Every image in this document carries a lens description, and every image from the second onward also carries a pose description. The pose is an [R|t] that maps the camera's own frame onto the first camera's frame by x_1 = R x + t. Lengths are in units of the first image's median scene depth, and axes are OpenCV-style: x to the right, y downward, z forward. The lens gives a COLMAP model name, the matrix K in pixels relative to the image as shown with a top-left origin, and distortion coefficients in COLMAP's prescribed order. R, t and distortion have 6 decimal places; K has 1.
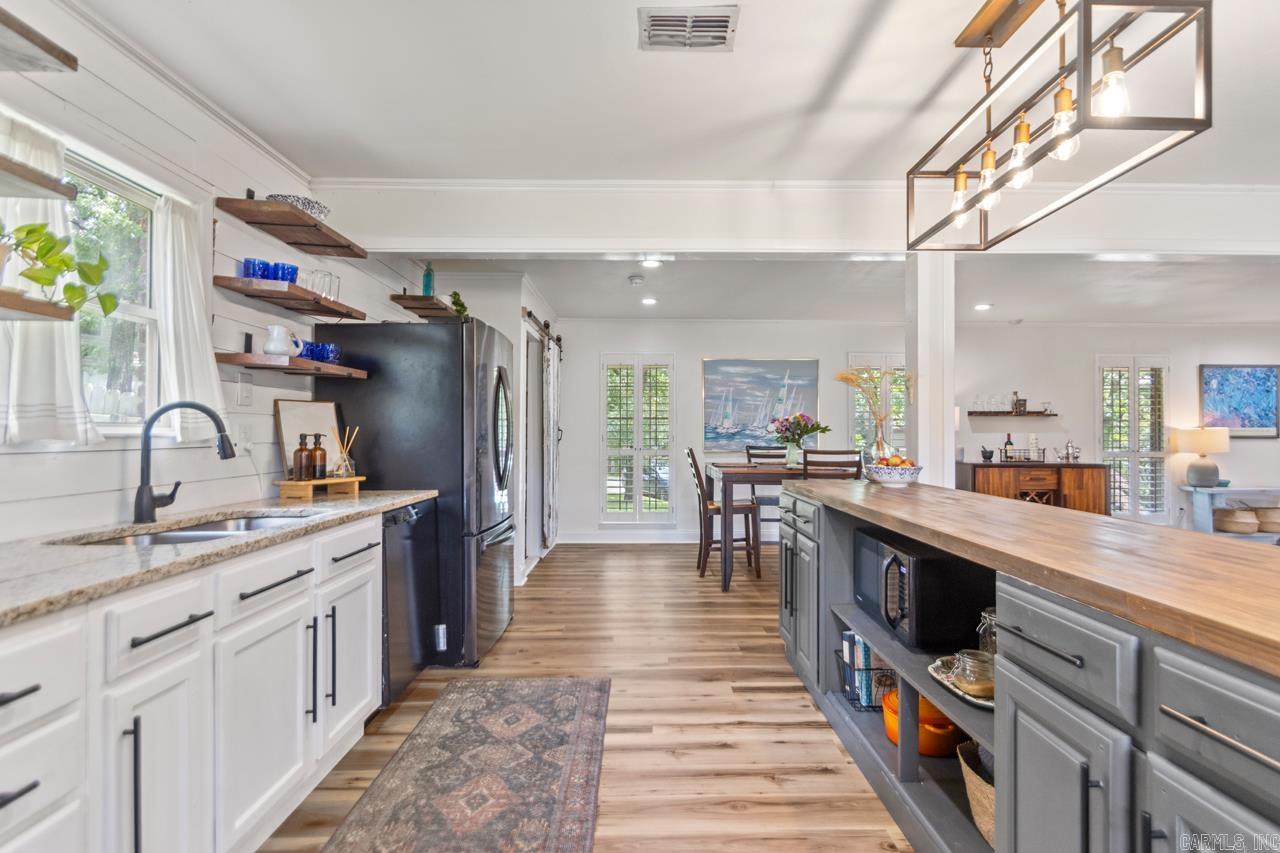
lens RADIAL K [[604.7, 0, 637.3], [0, 604.7, 414.2], [0, 0, 1]] dist [0.013020, -0.005741]
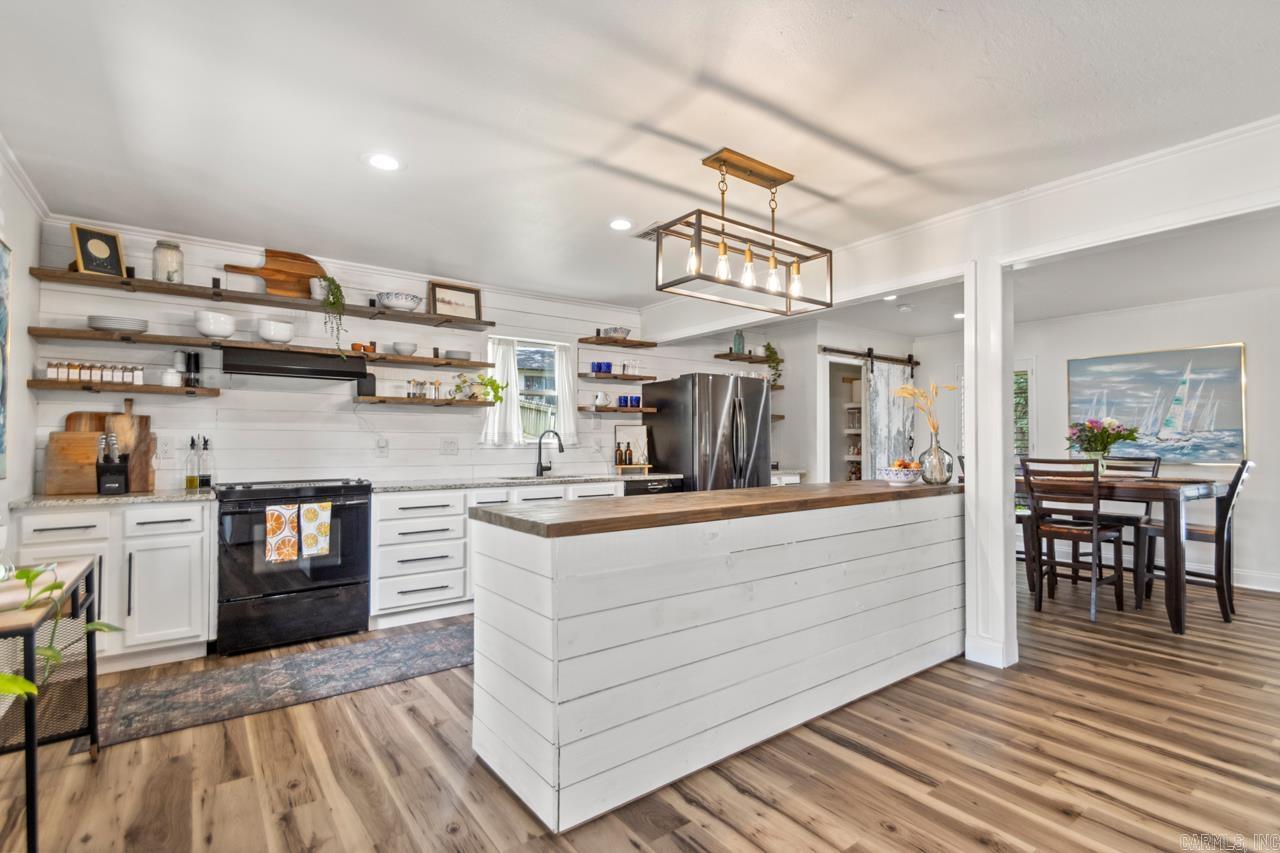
lens RADIAL K [[604.7, 0, 652.0], [0, 604.7, 432.0], [0, 0, 1]] dist [0.013020, -0.005741]
pose [[0.590317, -0.014273, -0.807046, 0.477326], [0.026682, 0.999642, 0.001838, -0.001287], [0.806731, -0.022618, 0.590486, -0.046336]]
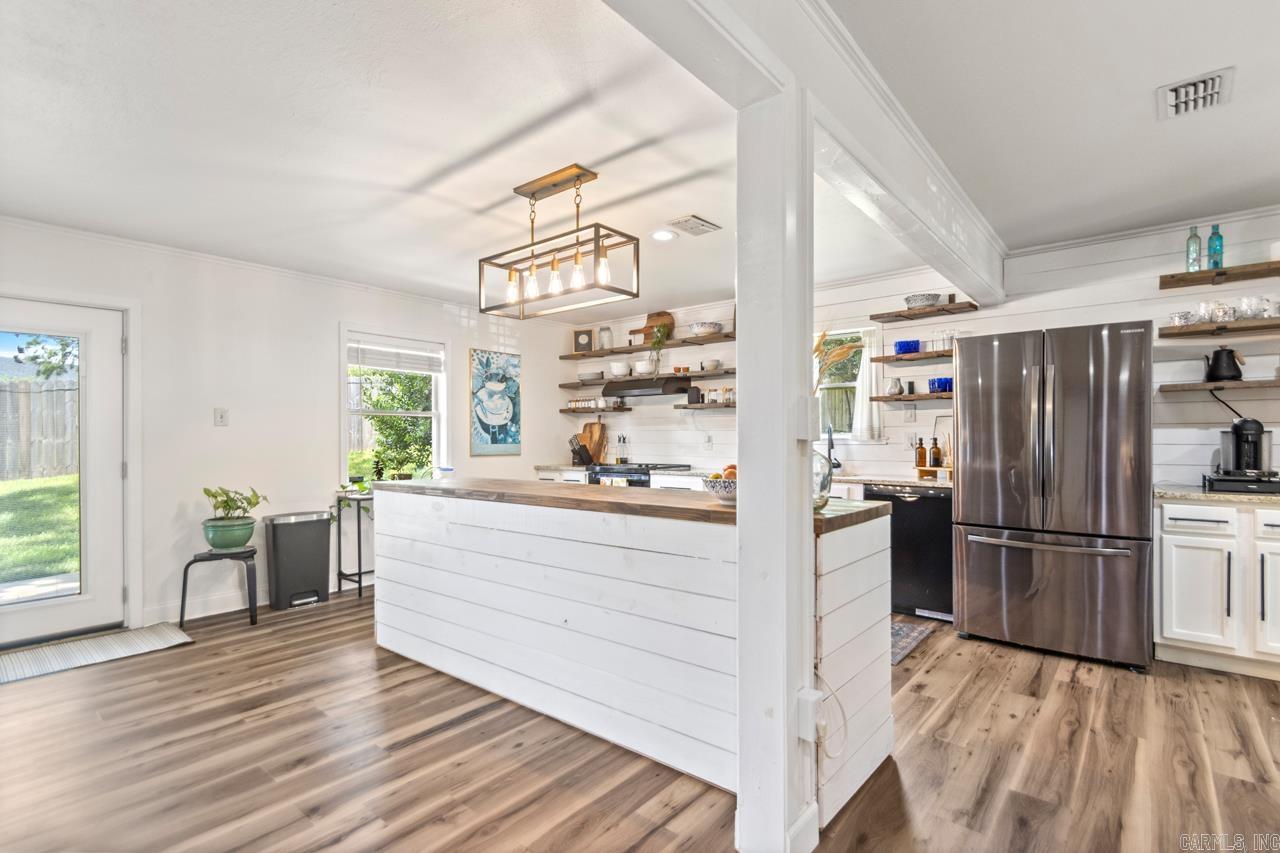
lens RADIAL K [[604.7, 0, 644.1], [0, 604.7, 435.7], [0, 0, 1]] dist [0.013020, -0.005741]
pose [[-0.650401, -0.002591, -0.759586, 0.477019], [0.025905, 0.999337, -0.025591, 0.019190], [0.759149, -0.036322, -0.649903, 0.608988]]
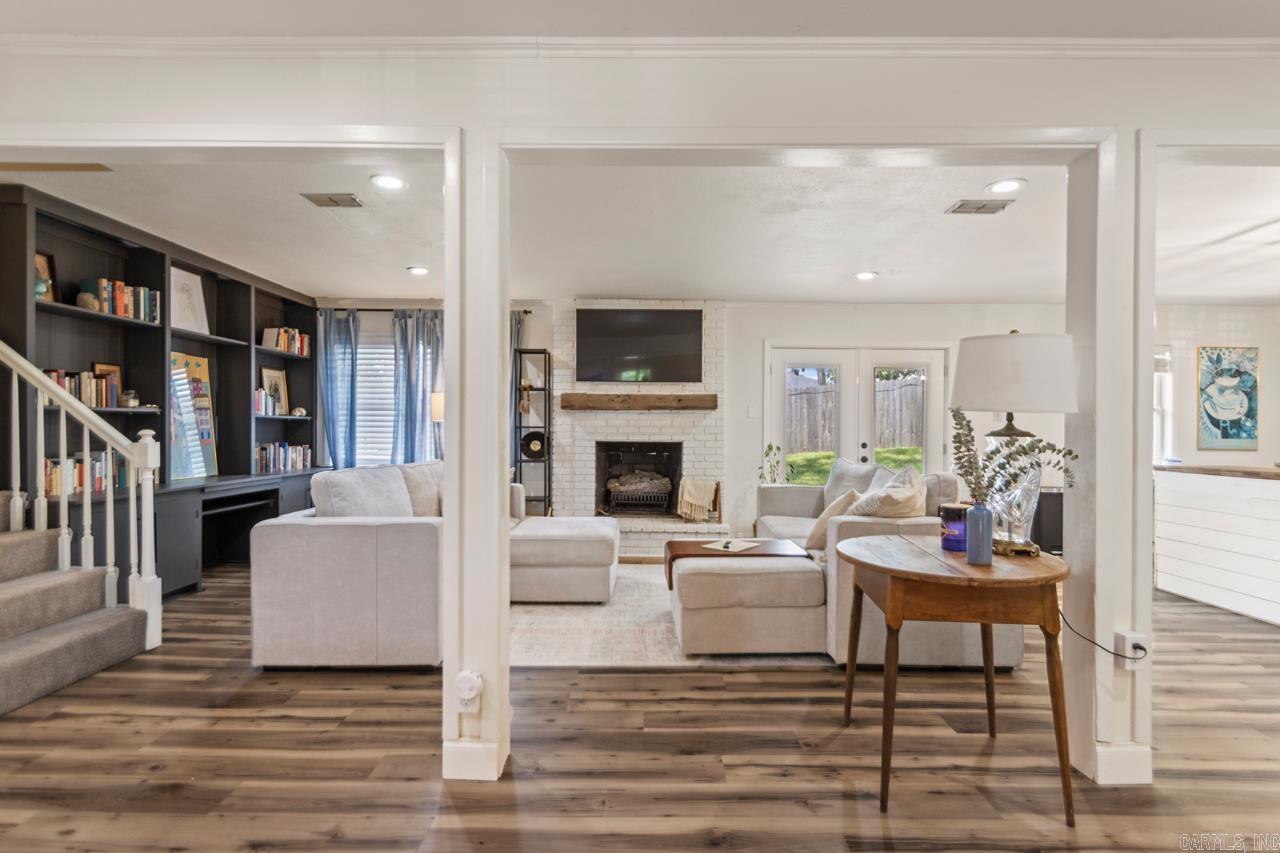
lens RADIAL K [[604.7, 0, 656.5], [0, 604.7, 431.8], [0, 0, 1]] dist [0.013020, -0.005741]
pose [[-0.999704, -0.013116, 0.020515, 0.794931], [-0.013709, 0.999485, -0.029025, 0.032614], [-0.020123, -0.029297, -0.999368, 0.807520]]
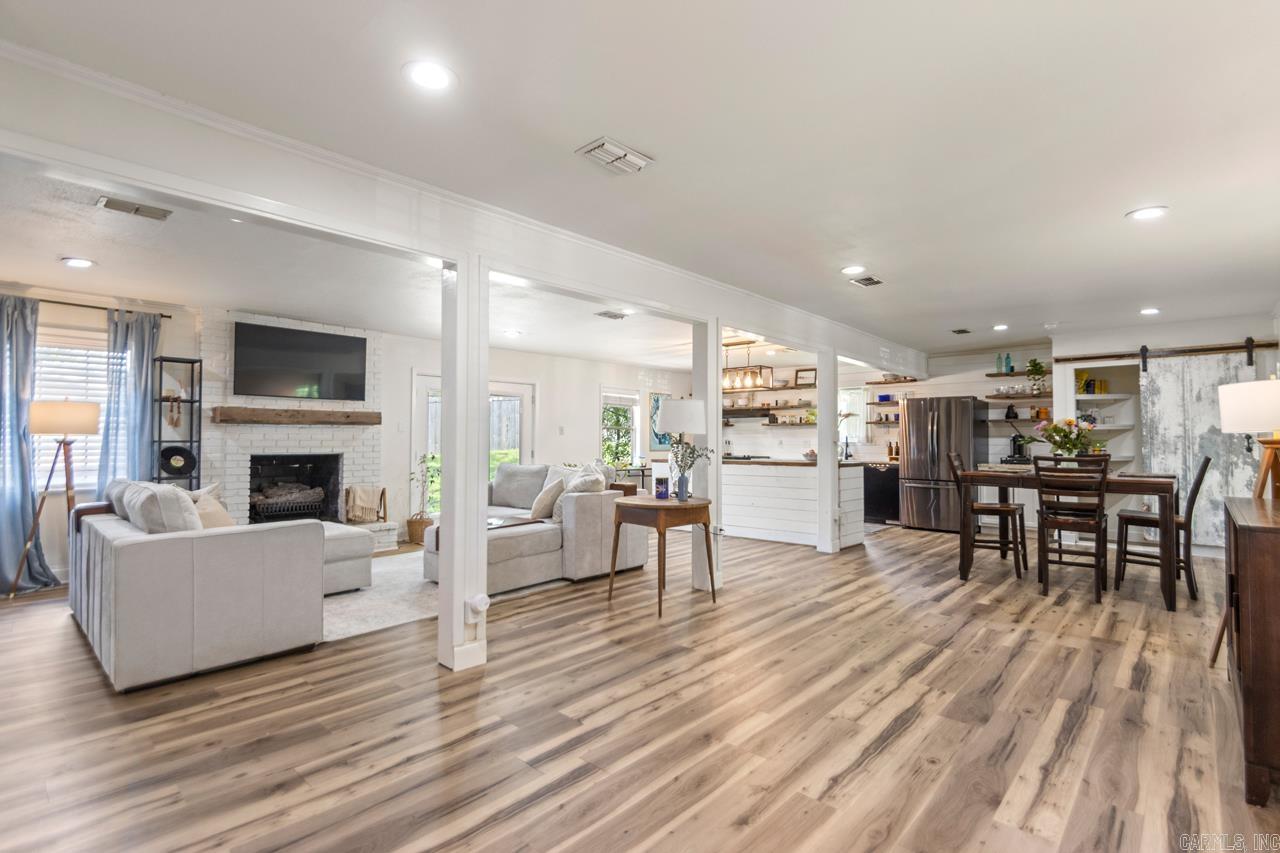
lens RADIAL K [[604.7, 0, 628.5], [0, 604.7, 424.8], [0, 0, 1]] dist [0.013020, -0.005741]
pose [[-0.699322, -0.024930, -0.714372, 1.177848], [0.019337, 0.998366, -0.053771, 0.036198], [0.714545, -0.051417, -0.697697, 0.943244]]
